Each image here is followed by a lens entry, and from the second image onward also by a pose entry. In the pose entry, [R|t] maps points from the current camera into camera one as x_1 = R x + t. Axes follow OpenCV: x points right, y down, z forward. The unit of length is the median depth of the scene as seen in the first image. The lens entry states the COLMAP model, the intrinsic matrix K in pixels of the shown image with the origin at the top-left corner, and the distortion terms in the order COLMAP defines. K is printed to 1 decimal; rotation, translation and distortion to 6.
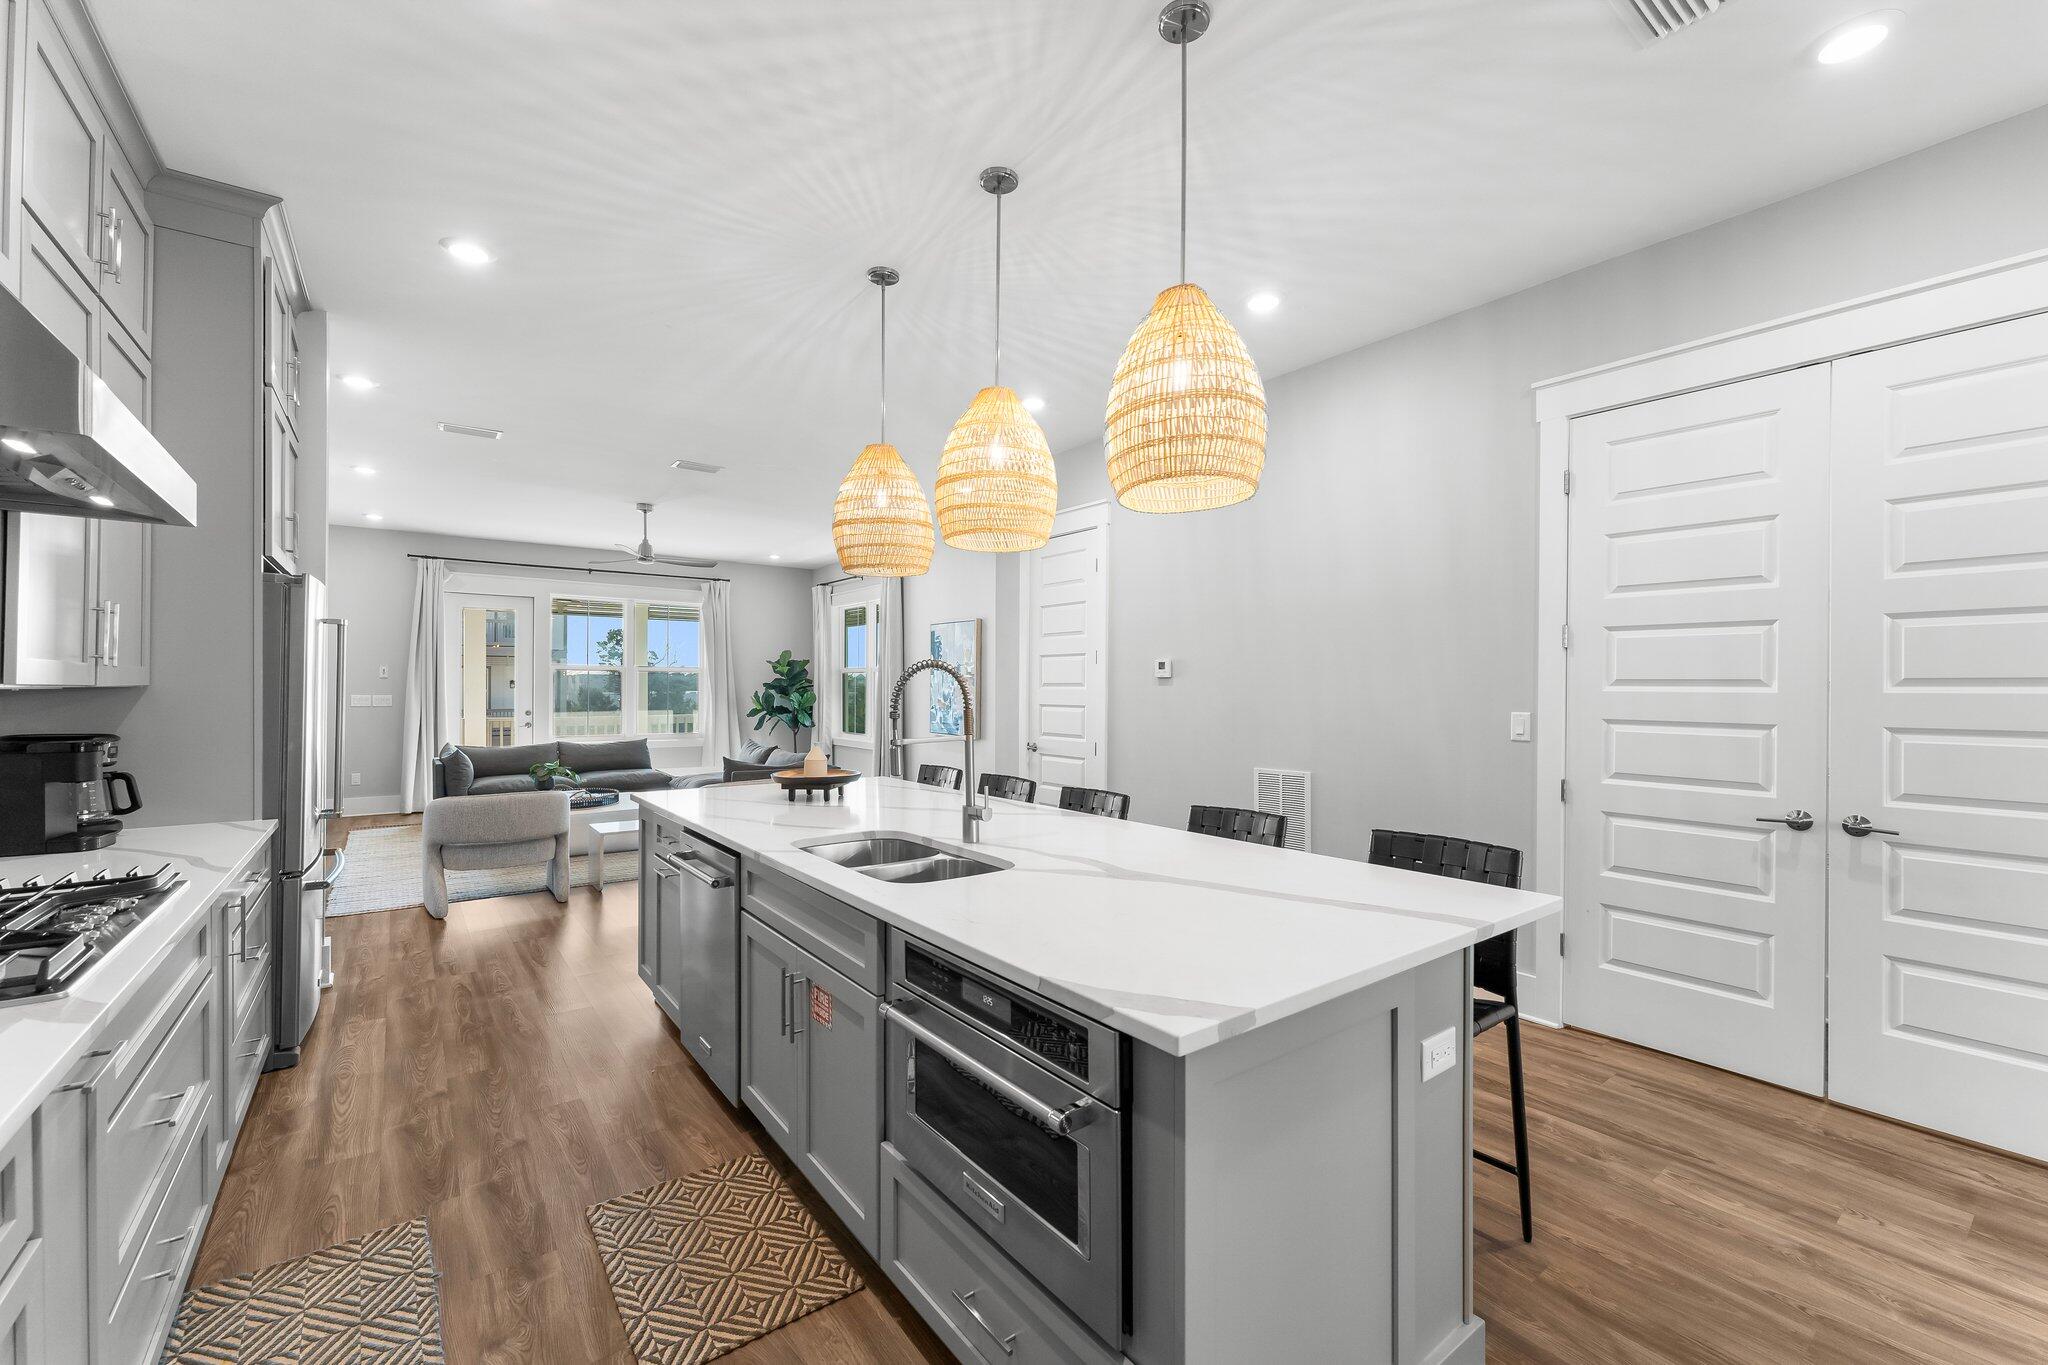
lens RADIAL K [[825.0, 0, 1019.5], [0, 825.0, 688.1], [0, 0, 1]] dist [0.000639, -0.000516]
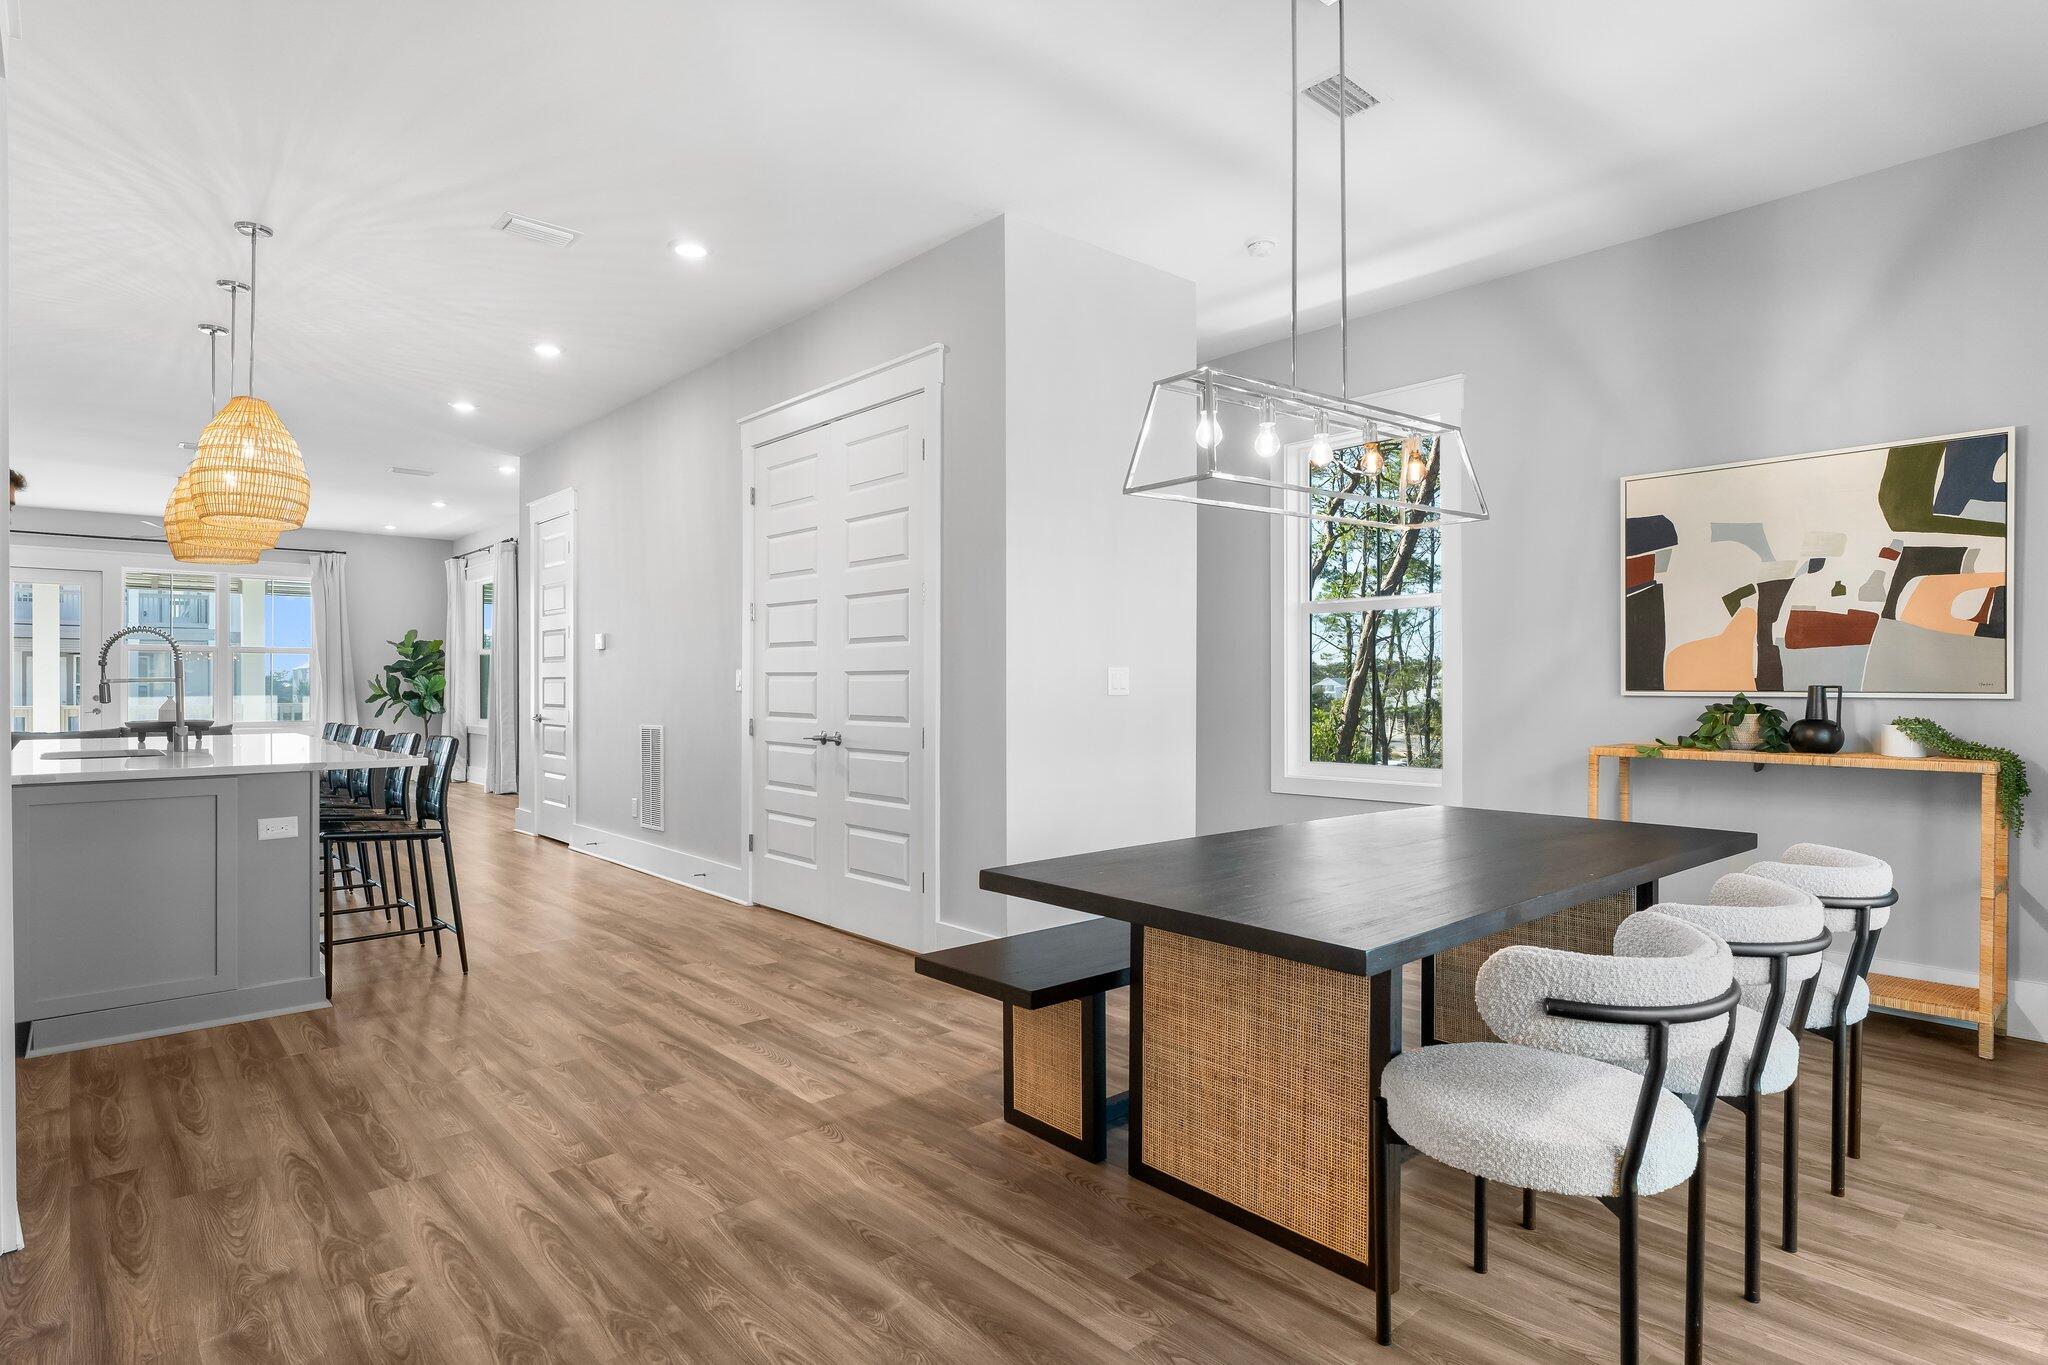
lens RADIAL K [[1107.6, 0, 1008.0], [0, 1107.6, 676.2], [0, 0, 1]] dist [-0.001237, -0.000265]
pose [[0.998488, -0.004336, 0.054790, 0.348706], [0.004767, 0.999959, -0.007746, 0.020776], [-0.054754, 0.007996, 0.998468, -0.286861]]
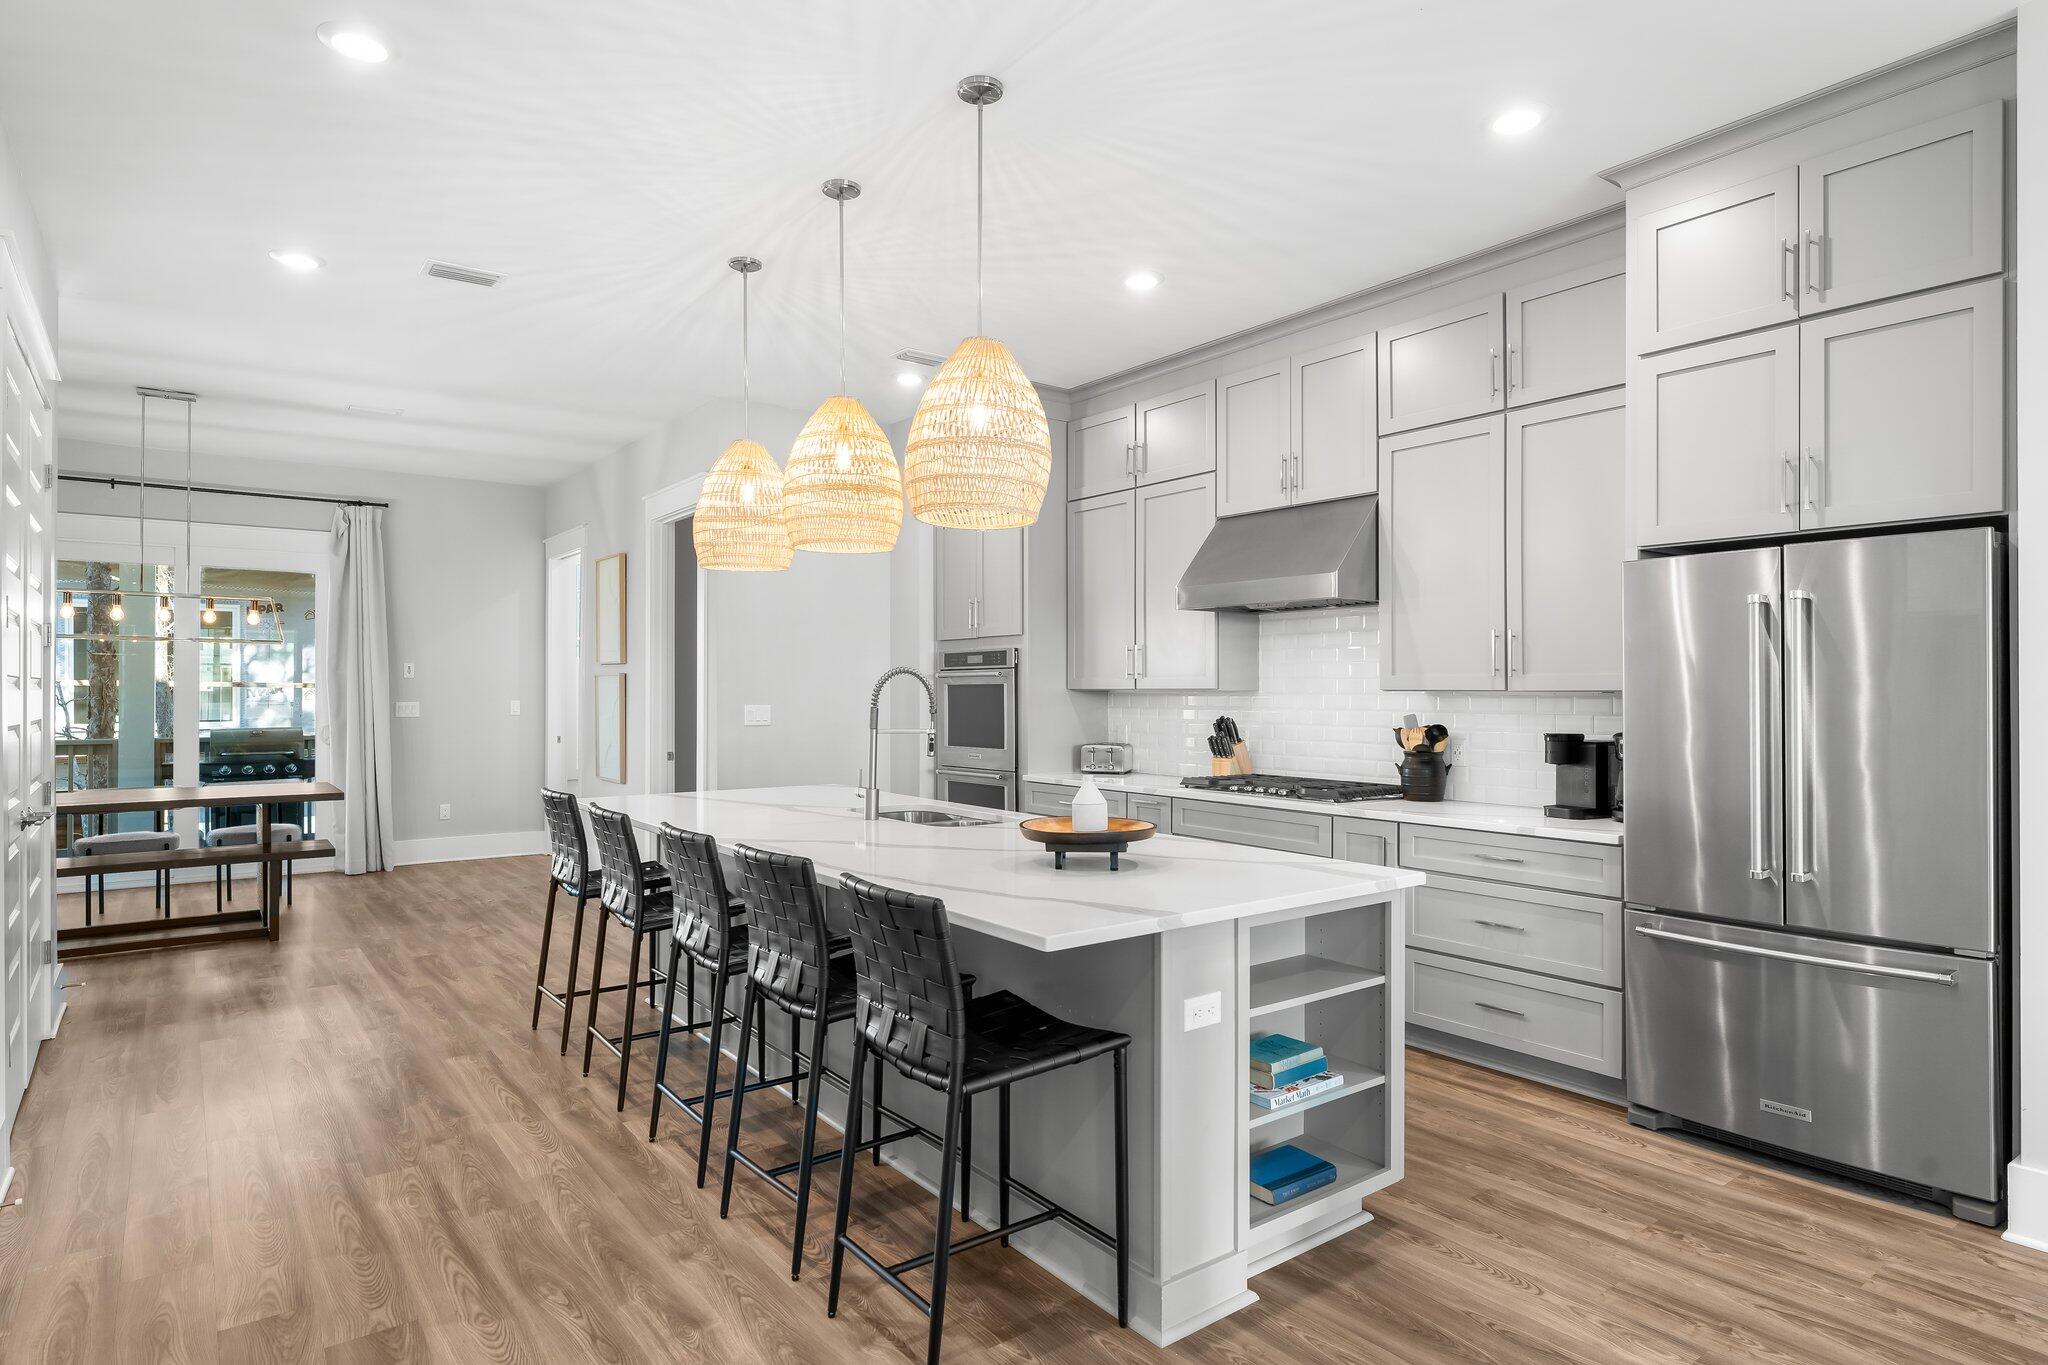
lens RADIAL K [[1123.3, 0, 1011.2], [0, 1123.3, 690.3], [0, 0, 1]] dist [-0.004276, -0.000715]
pose [[-0.999971, -0.004420, 0.006205, -0.070200], [-0.004412, 0.999990, 0.001179, -0.000110], [-0.006211, 0.001151, -0.999980, 0.686562]]
